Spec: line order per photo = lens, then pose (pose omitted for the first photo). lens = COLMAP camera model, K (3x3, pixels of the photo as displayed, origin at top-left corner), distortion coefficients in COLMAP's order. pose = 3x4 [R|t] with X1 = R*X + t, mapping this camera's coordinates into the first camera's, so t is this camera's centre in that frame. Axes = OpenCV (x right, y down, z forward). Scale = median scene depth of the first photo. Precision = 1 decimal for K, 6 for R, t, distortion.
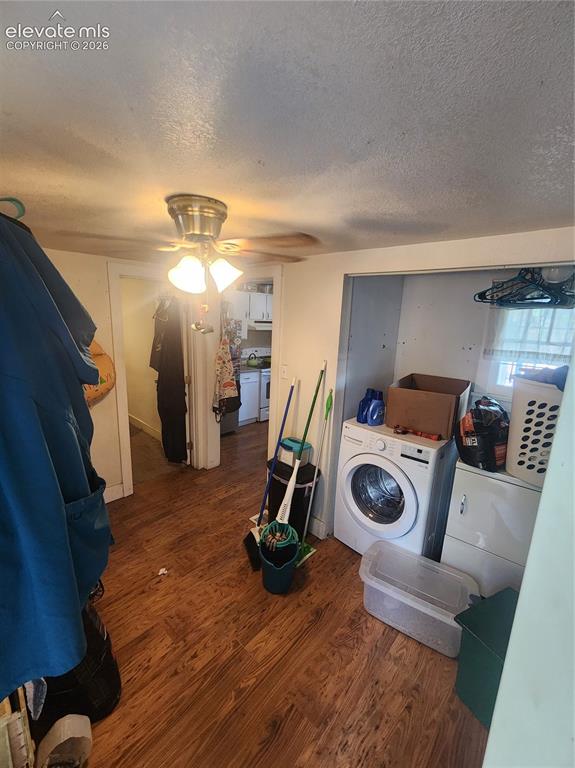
lens RADIAL K [[321.2, 0, 287.5], [0, 321.2, 384.0], [0, 0, 1]] dist [-0.000191, 0.000032]
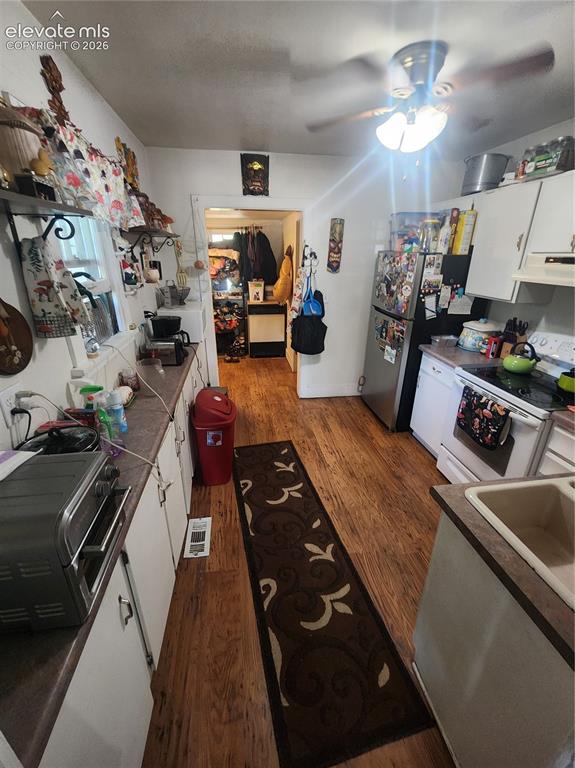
lens RADIAL K [[321.2, 0, 287.5], [0, 321.2, 384.0], [0, 0, 1]] dist [-0.000191, 0.000032]
pose [[-0.628222, 0.252686, -0.735858, 0.400648], [-0.190953, 0.866789, 0.460667, -0.184013], [0.754237, 0.429916, -0.496285, 1.028352]]
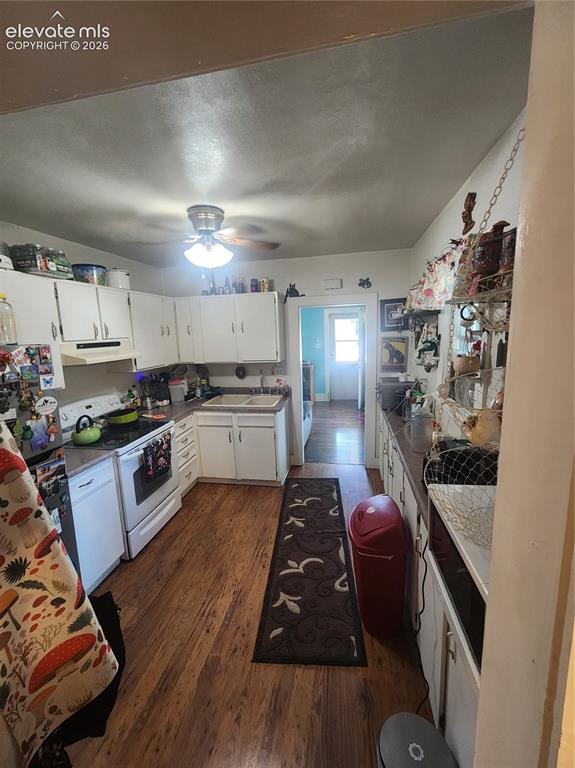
lens RADIAL K [[321.2, 0, 287.5], [0, 321.2, 384.0], [0, 0, 1]] dist [-0.000191, 0.000032]
pose [[0.848430, -0.156259, 0.505717, -0.090128], [0.175227, 0.984475, 0.010214, -0.096655], [-0.499462, 0.079949, 0.862639, 0.480163]]
